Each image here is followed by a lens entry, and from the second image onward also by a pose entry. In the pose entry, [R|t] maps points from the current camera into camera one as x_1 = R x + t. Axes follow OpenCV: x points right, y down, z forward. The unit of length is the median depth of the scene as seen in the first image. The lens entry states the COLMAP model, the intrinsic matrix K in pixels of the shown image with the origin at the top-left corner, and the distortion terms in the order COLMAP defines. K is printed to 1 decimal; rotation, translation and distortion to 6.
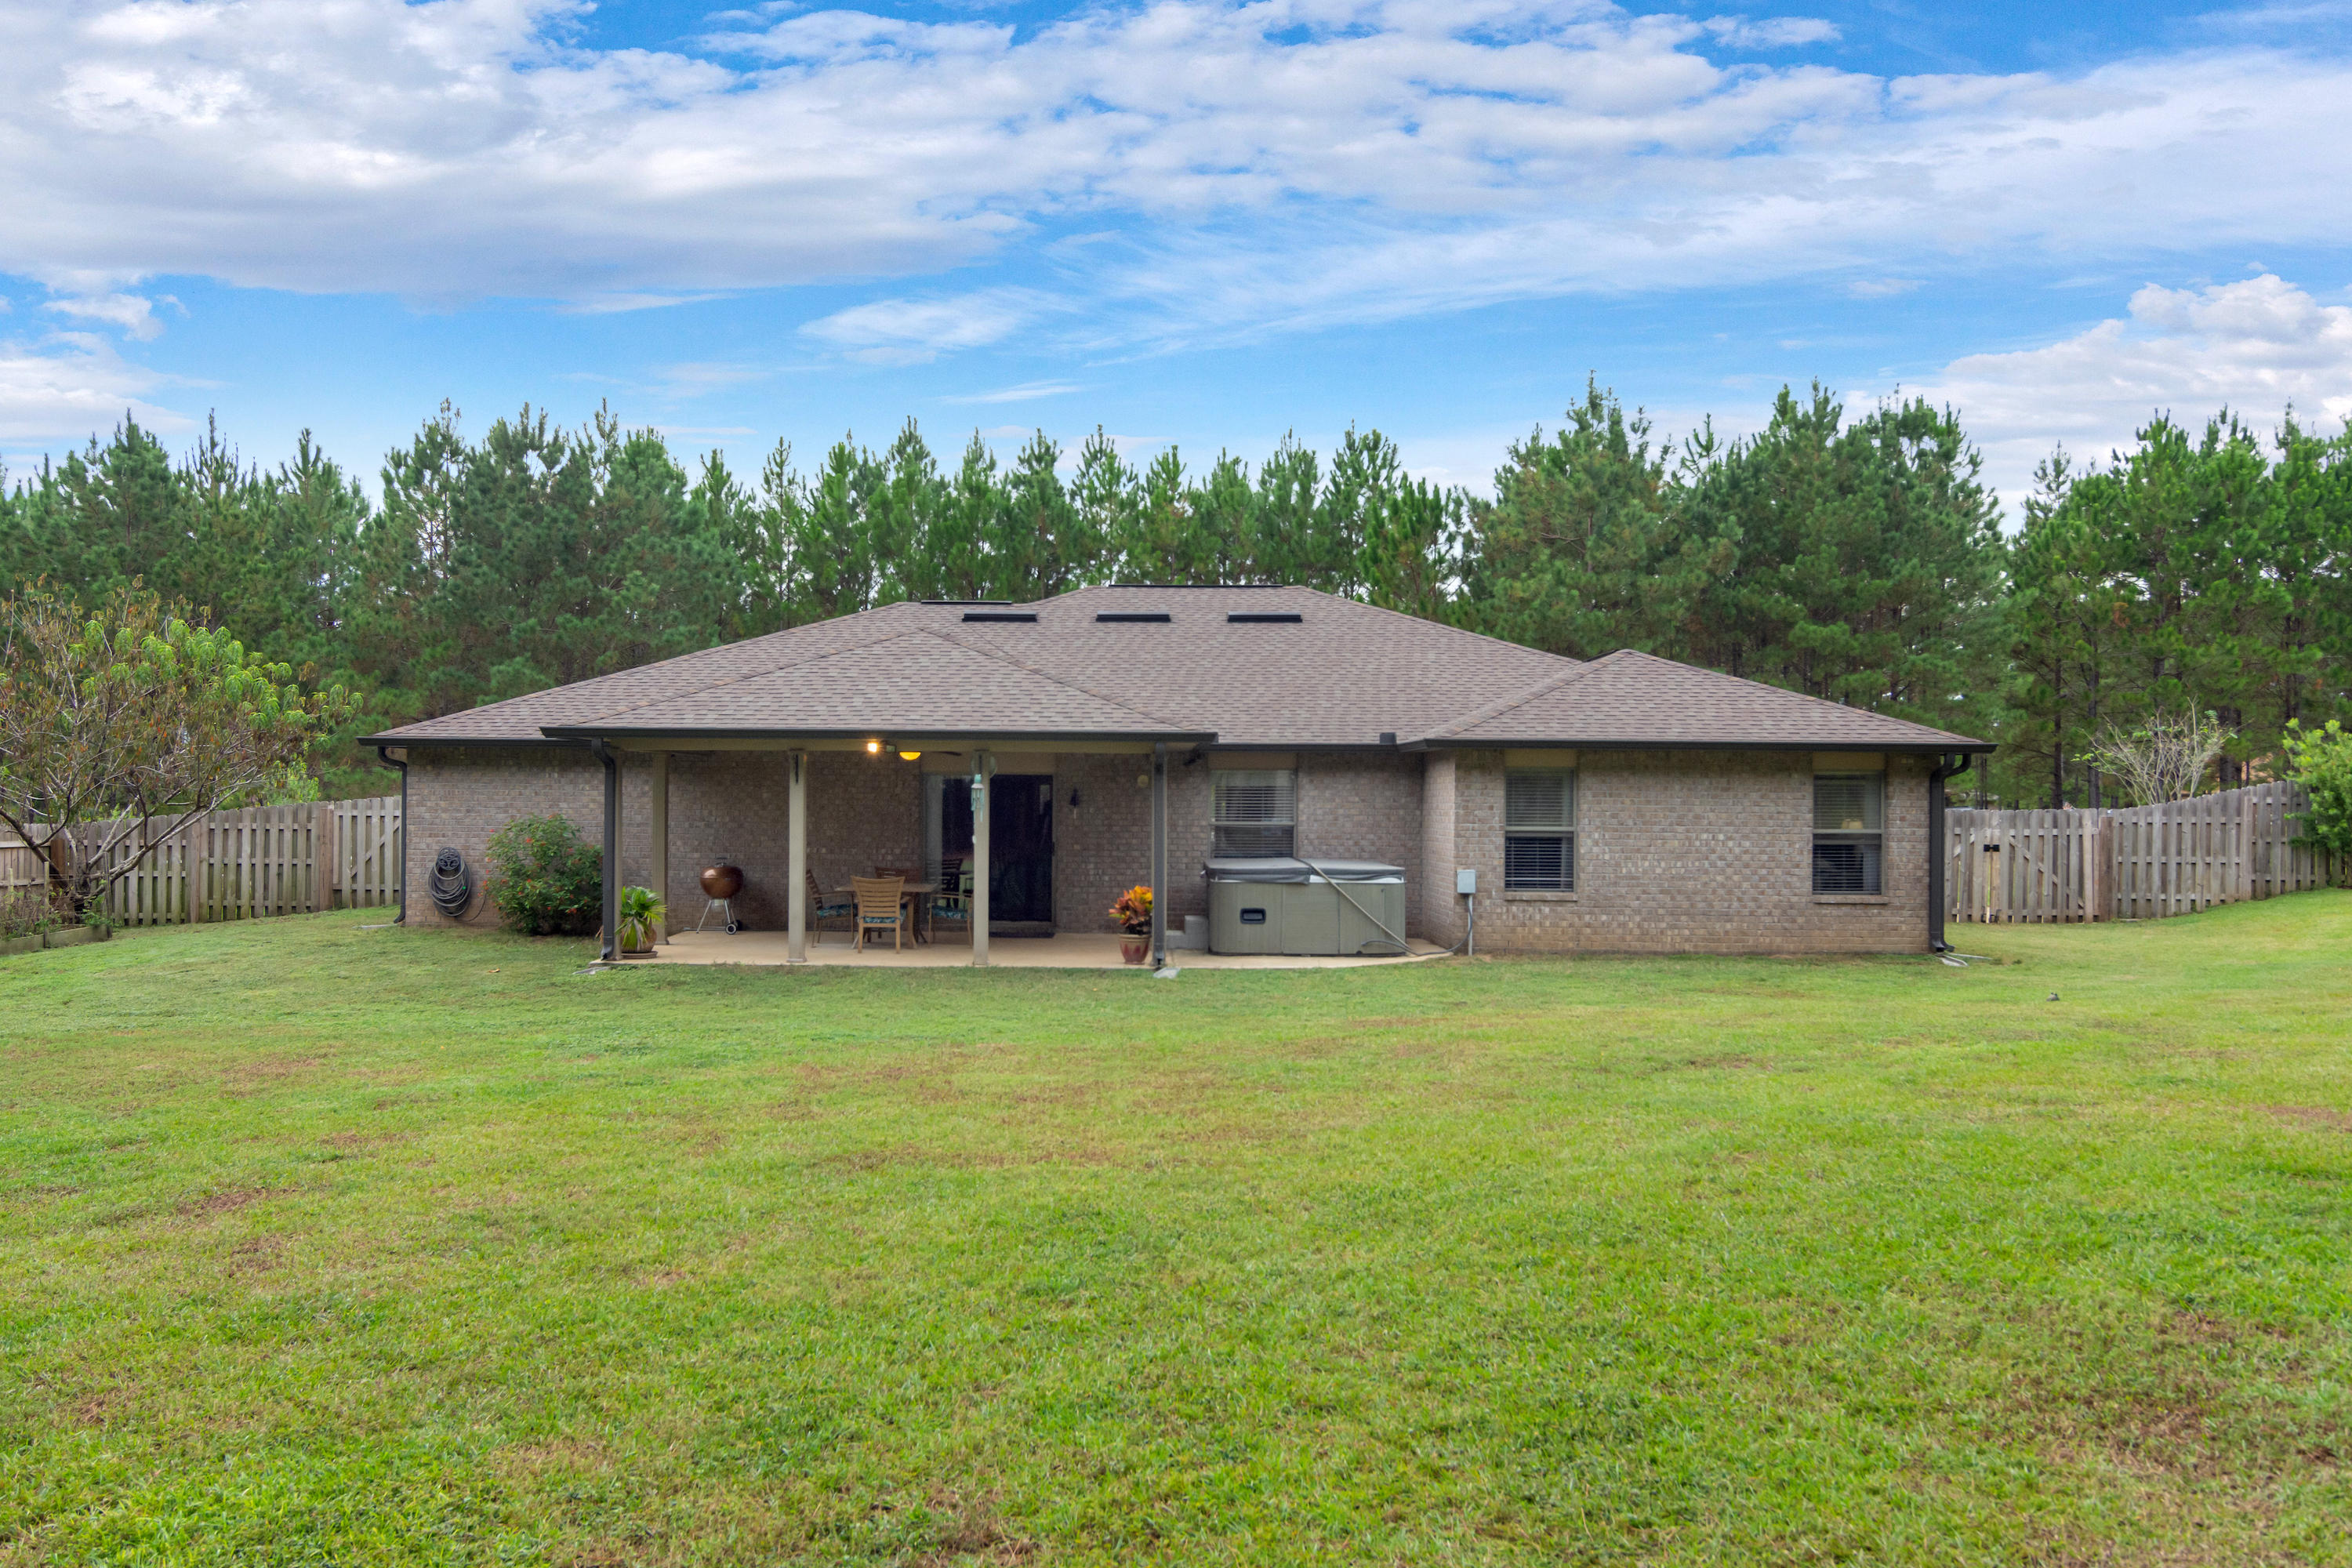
lens RADIAL K [[1597.4, 0, 1175.9], [0, 1597.4, 784.9], [0, 0, 1]] dist [0.004444, 0.001787]
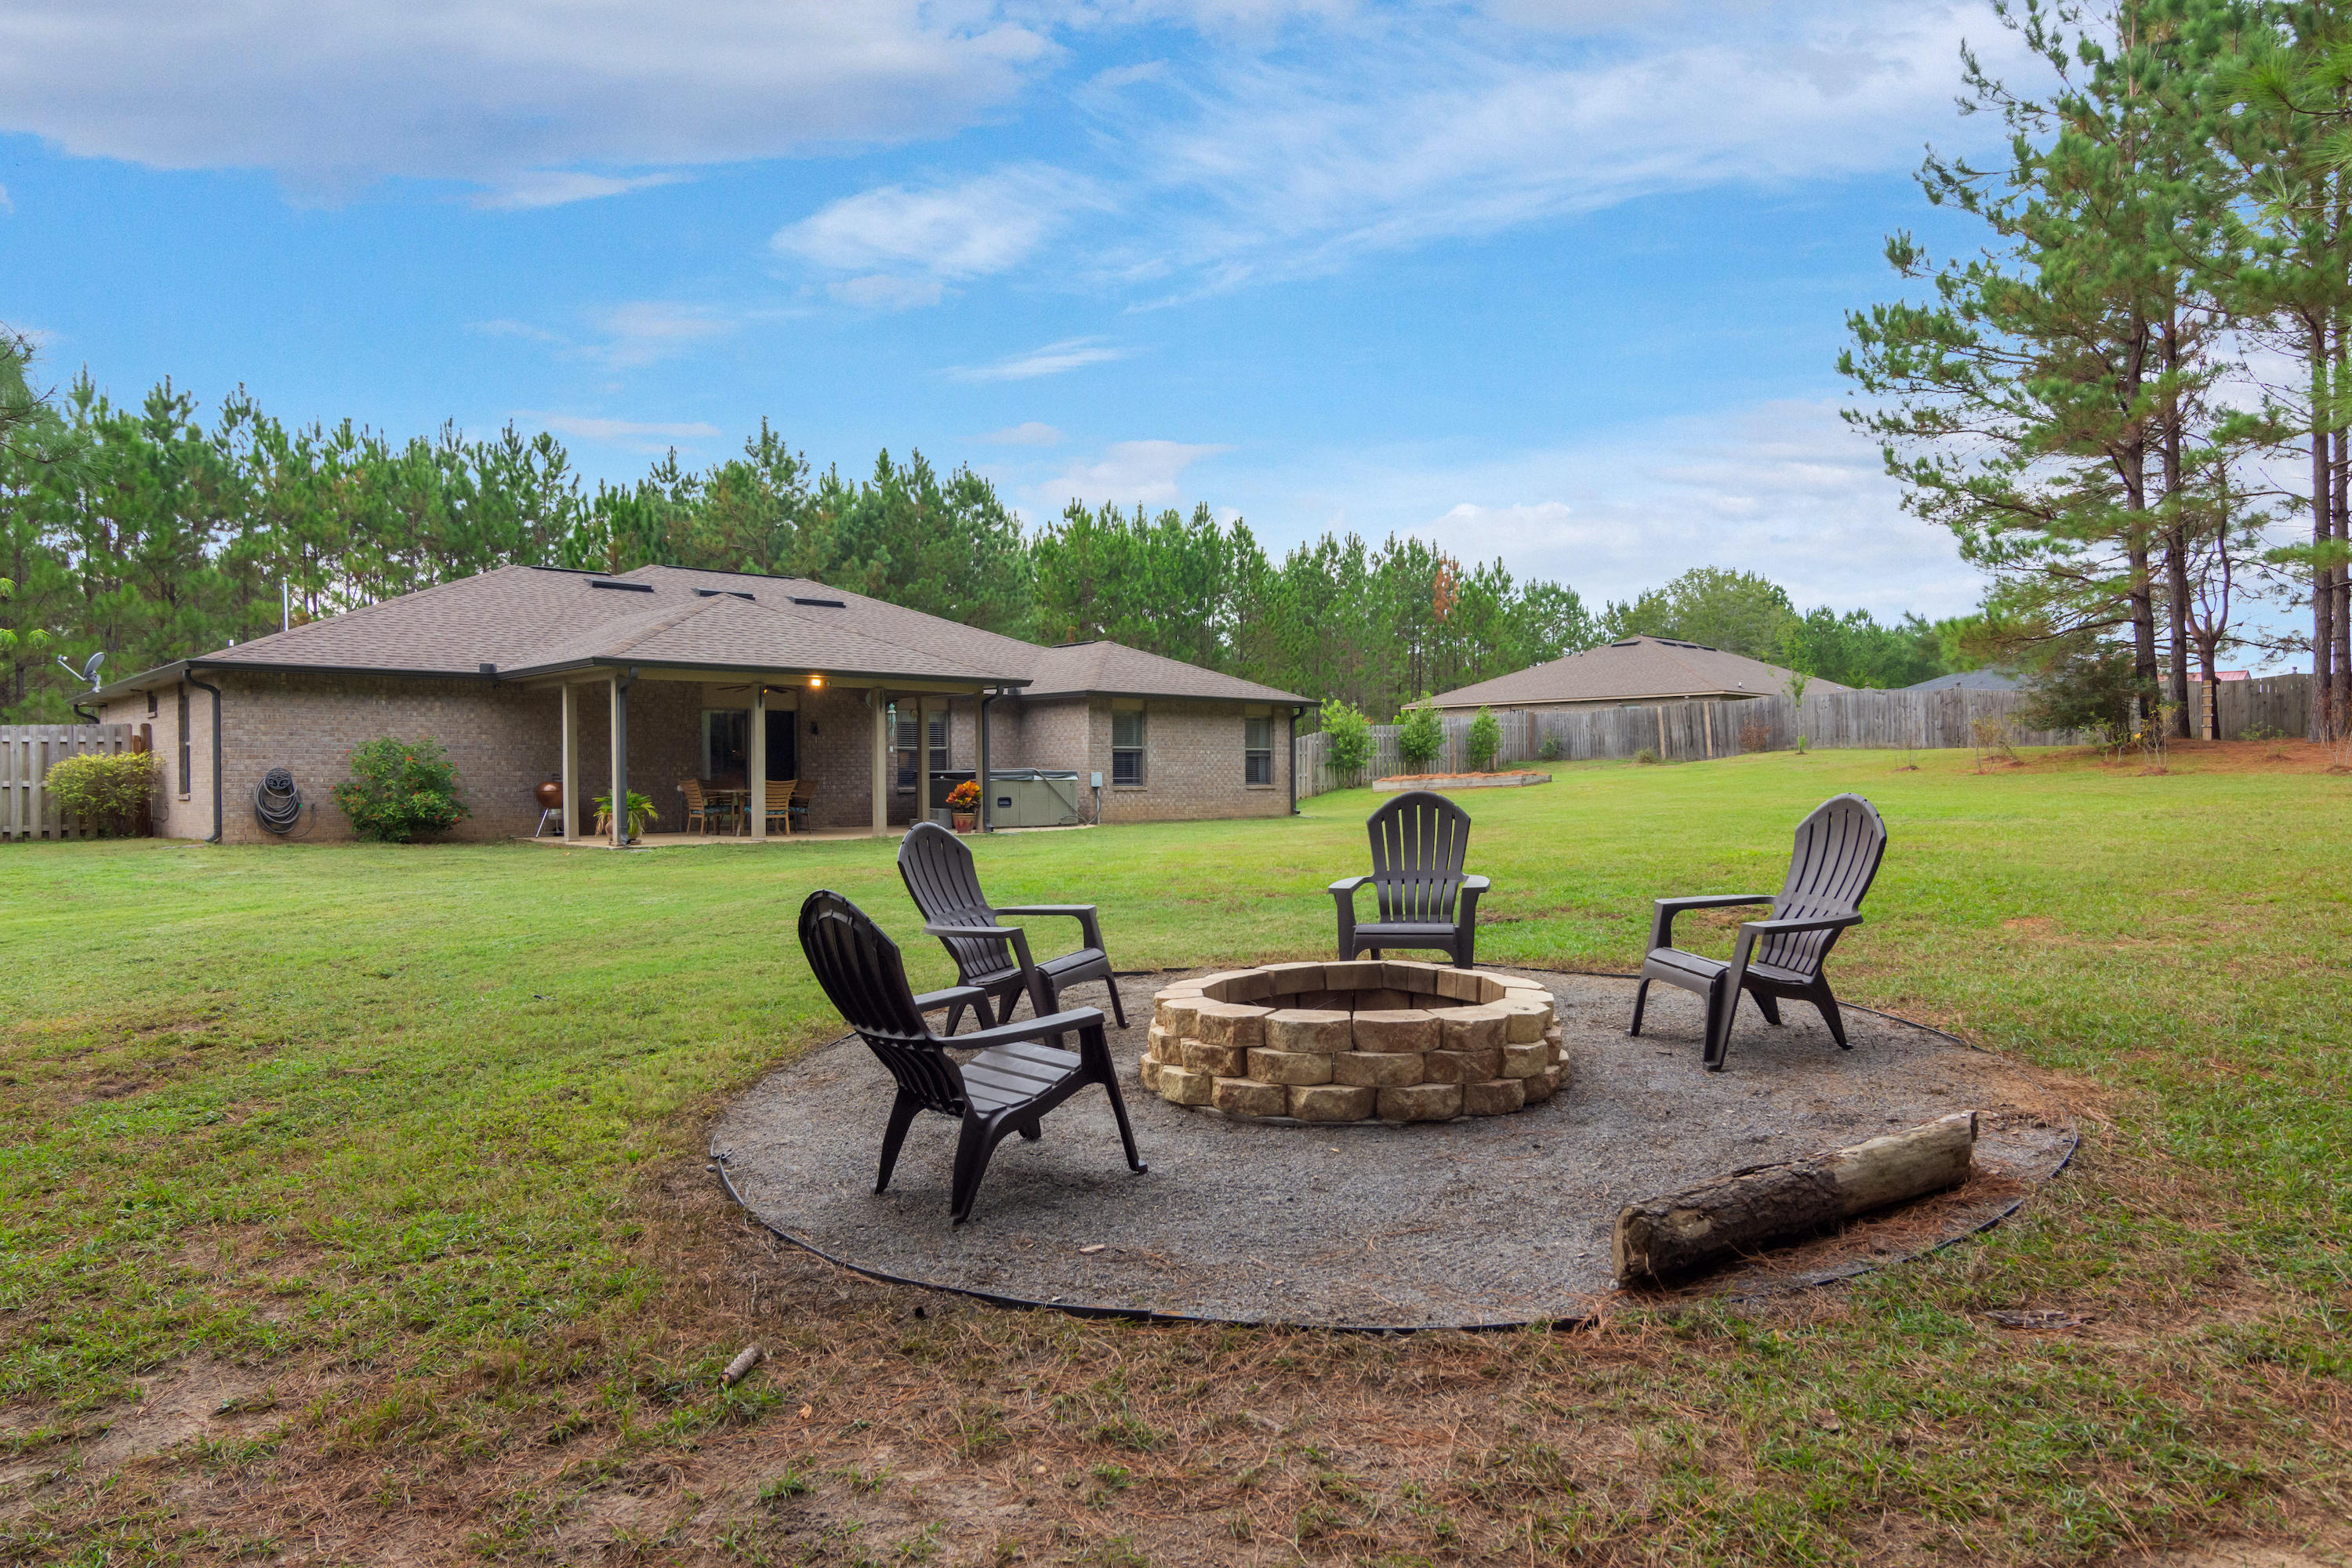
lens RADIAL K [[1408.7, 0, 1176.2], [0, 1408.7, 812.5], [0, 0, 1]] dist [0.002115, 0.000030]
pose [[0.729004, -0.027937, 0.683939, -0.733447], [0.006522, 0.999405, 0.033871, 0.045763], [-0.684479, -0.020231, 0.728752, -0.095848]]
